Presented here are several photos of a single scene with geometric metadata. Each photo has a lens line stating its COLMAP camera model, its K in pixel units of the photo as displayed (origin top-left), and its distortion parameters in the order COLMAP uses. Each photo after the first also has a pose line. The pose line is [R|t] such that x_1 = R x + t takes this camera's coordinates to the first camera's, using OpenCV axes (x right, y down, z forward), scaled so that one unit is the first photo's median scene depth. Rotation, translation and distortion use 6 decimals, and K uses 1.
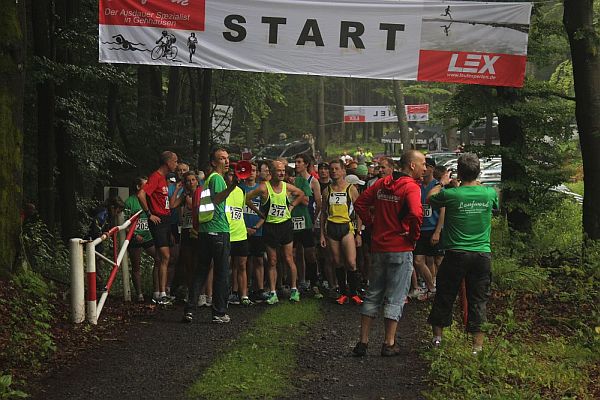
lens RADIAL K [[2114.7, 0, 300.0], [0, 2114.7, 200.0], [0, 0, 1]] dist [0.346127, -0.916284]
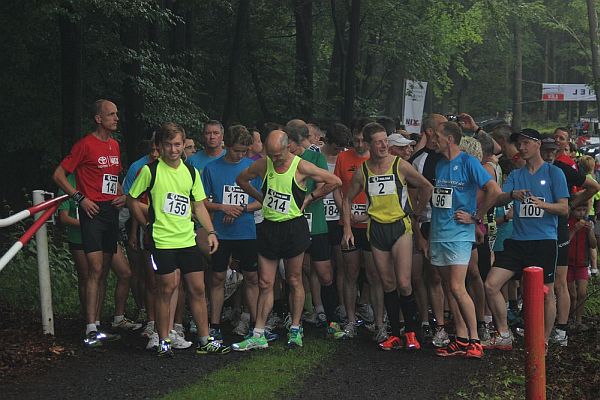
lens RADIAL K [[1947.5, 0, 300.0], [0, 1947.5, 200.0], [0, 0, 1]] dist [0.240331, 0.179608]
pose [[0.993252, 0.024810, -0.113296, 0.064441], [-0.023390, 0.999631, 0.013843, -0.003384], [0.113597, -0.011100, 0.993465, 0.434767]]
